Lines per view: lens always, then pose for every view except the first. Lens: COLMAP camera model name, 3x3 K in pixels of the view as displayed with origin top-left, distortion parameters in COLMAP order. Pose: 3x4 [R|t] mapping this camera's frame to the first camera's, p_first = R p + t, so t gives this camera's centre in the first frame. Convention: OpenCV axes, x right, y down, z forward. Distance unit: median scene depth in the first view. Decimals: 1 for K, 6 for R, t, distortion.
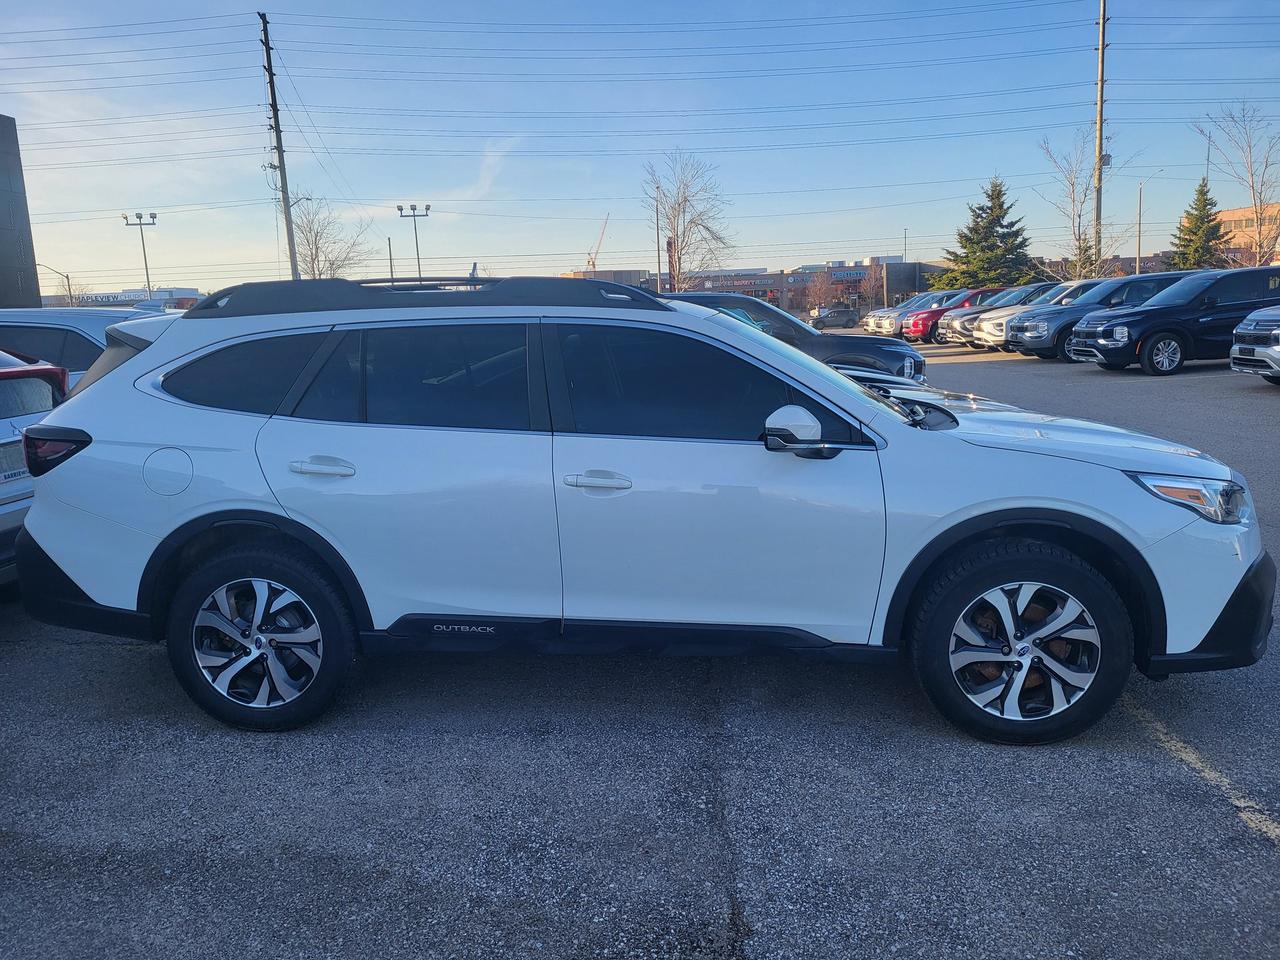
lens RADIAL K [[992.5, 0, 634.4], [0, 992.5, 480.7], [0, 0, 1]] dist [0.036854, -0.031766]
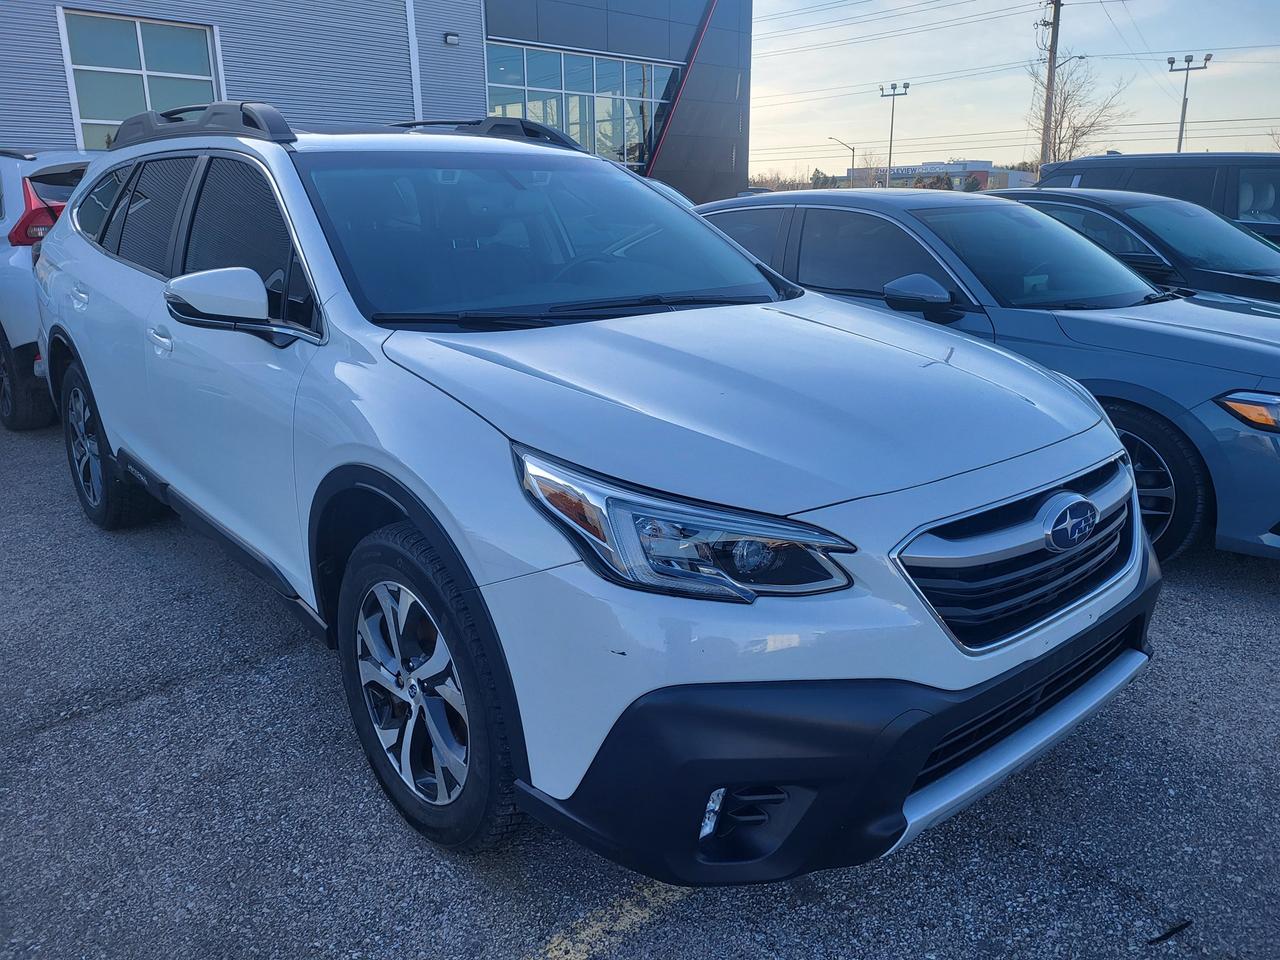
lens RADIAL K [[992.5, 0, 640.6], [0, 992.5, 474.0], [0, 0, 1]] dist [0.036854, -0.031766]
pose [[0.713523, 0.214800, -0.666893, 0.455108], [-0.139437, 0.976339, 0.165284, -0.045723], [0.686617, -0.024944, 0.726591, 0.329970]]
